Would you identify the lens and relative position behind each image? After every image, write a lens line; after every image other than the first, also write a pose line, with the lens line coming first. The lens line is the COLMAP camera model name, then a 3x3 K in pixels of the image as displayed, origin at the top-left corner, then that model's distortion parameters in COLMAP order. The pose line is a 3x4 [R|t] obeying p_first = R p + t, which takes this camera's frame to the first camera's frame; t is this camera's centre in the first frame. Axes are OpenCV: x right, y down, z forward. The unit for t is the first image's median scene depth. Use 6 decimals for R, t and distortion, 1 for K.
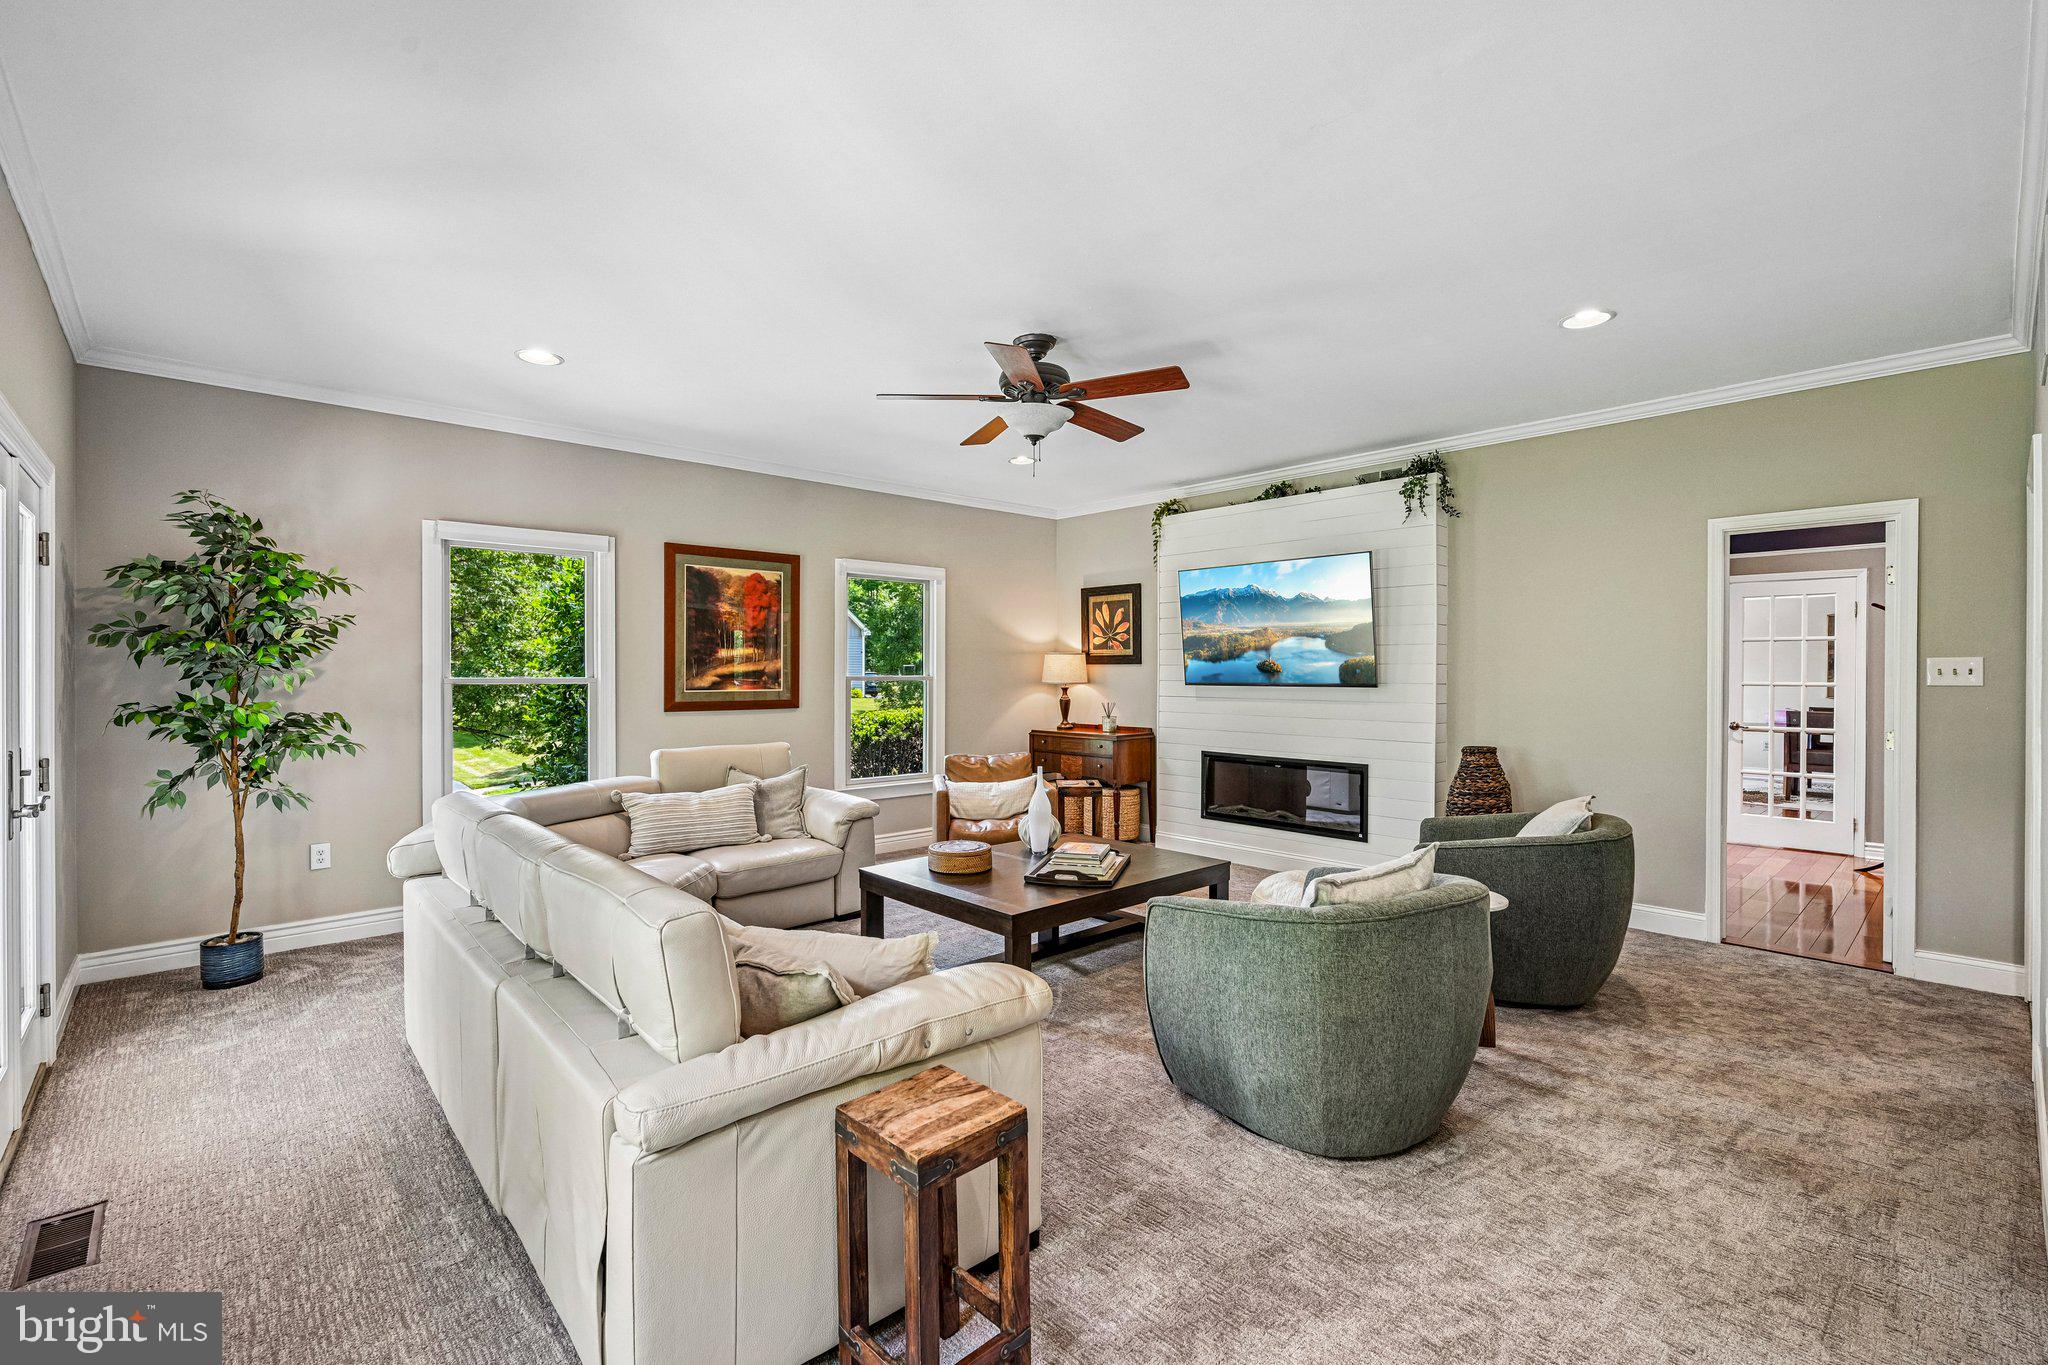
lens RADIAL K [[916.6, 0, 1016.3], [0, 916.6, 664.7], [0, 0, 1]] dist [0.000264, 0.000146]
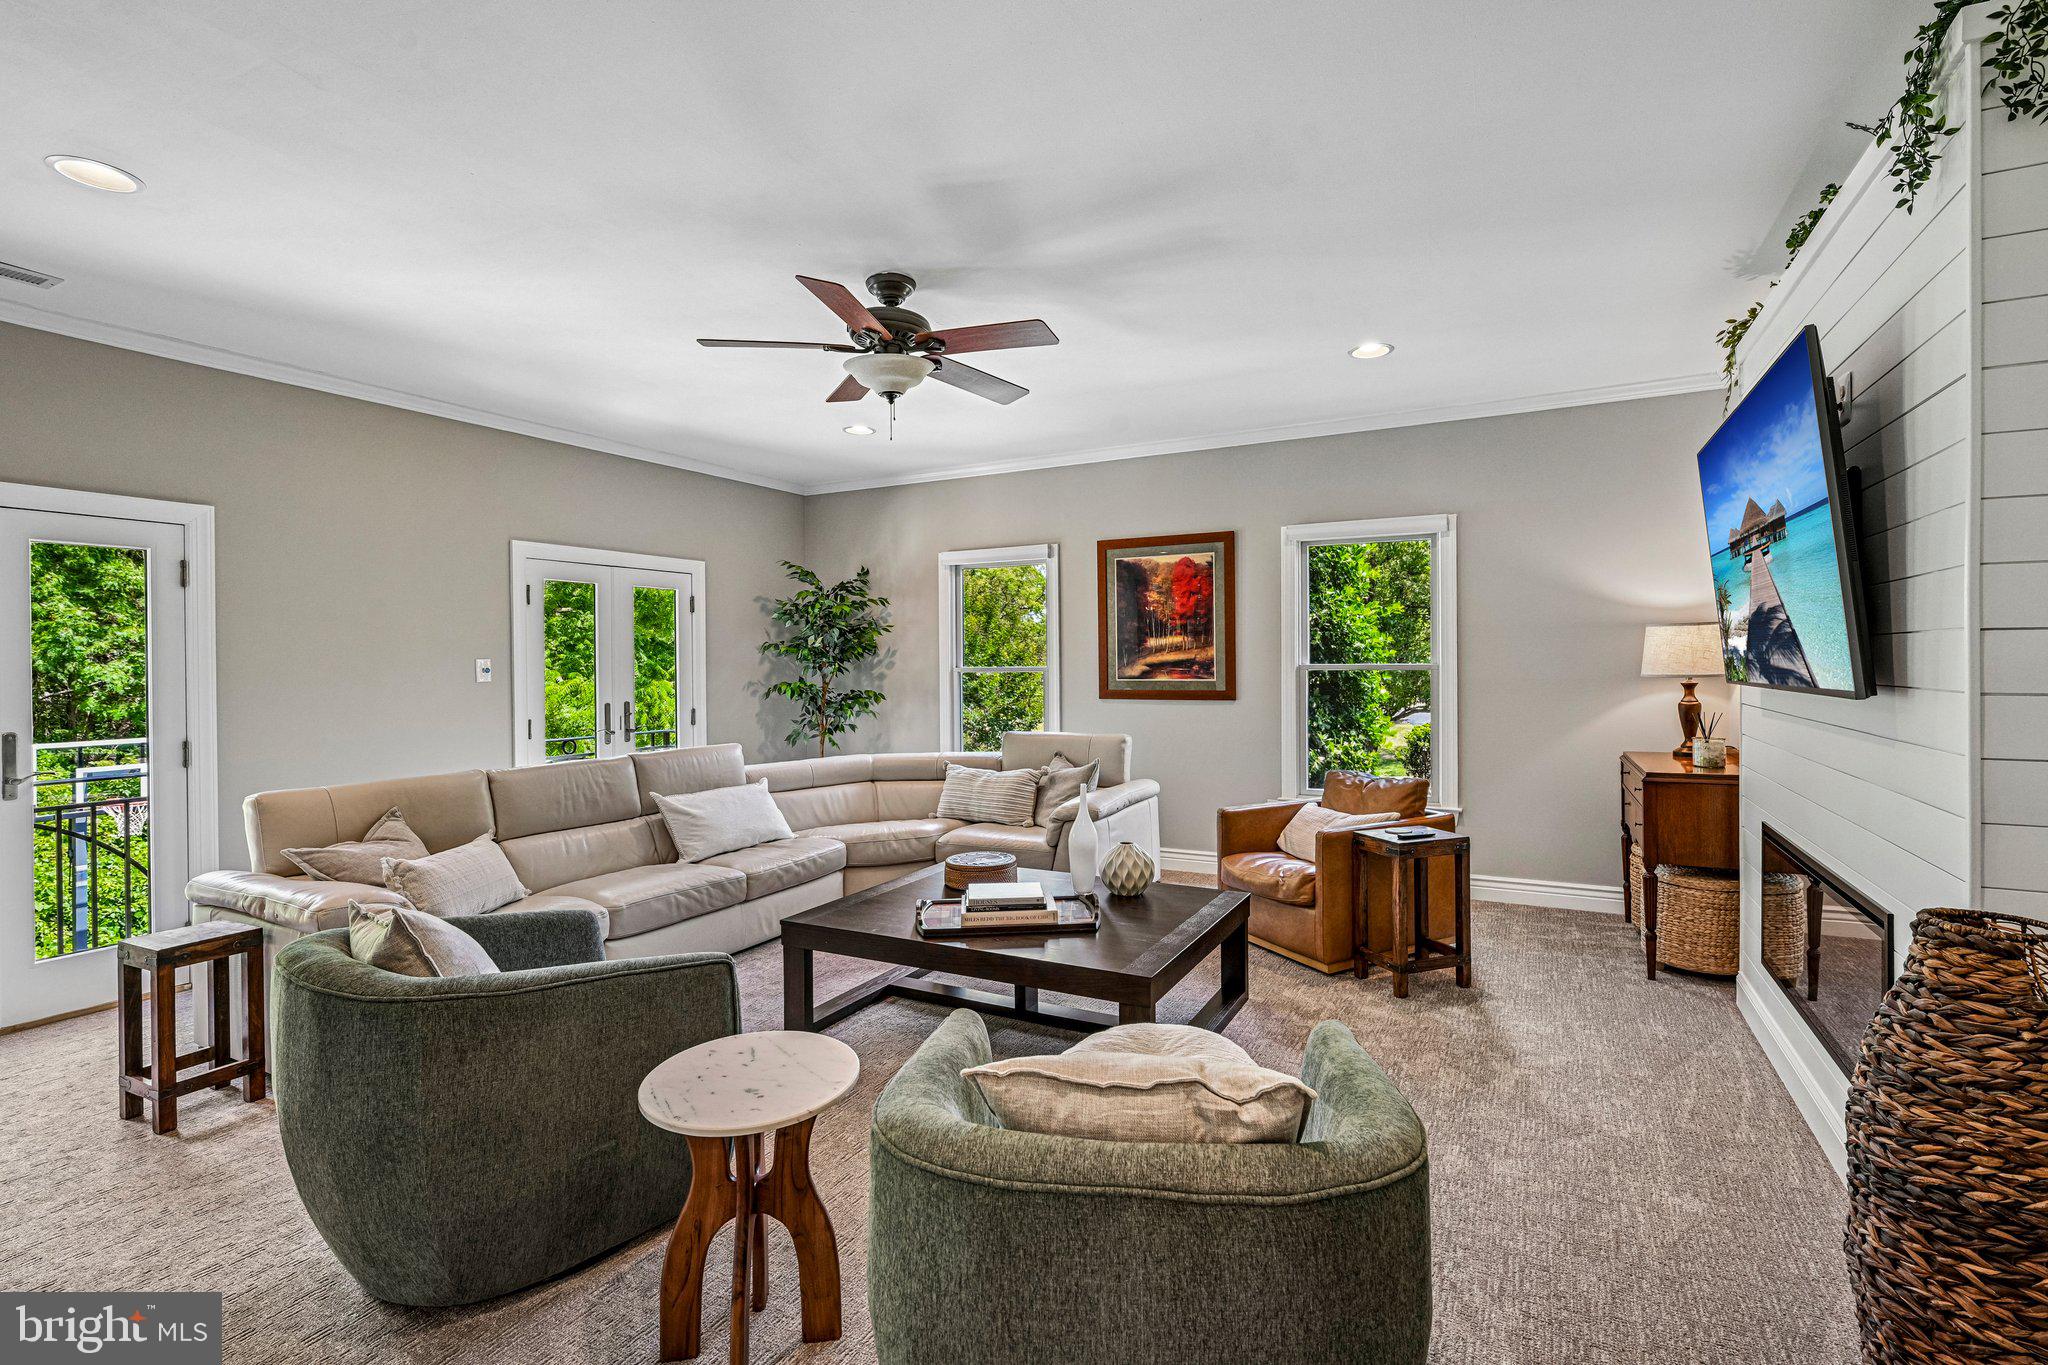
lens RADIAL K [[921.7, 0, 1035.5], [0, 921.7, 678.9], [0, 0, 1]] dist [-0.000976, 0.000172]
pose [[0.352279, 0.014970, -0.935775, 0.557938], [0.015334, 0.999646, 0.021765, 0.003415], [0.935770, -0.022017, 0.351924, 0.507779]]
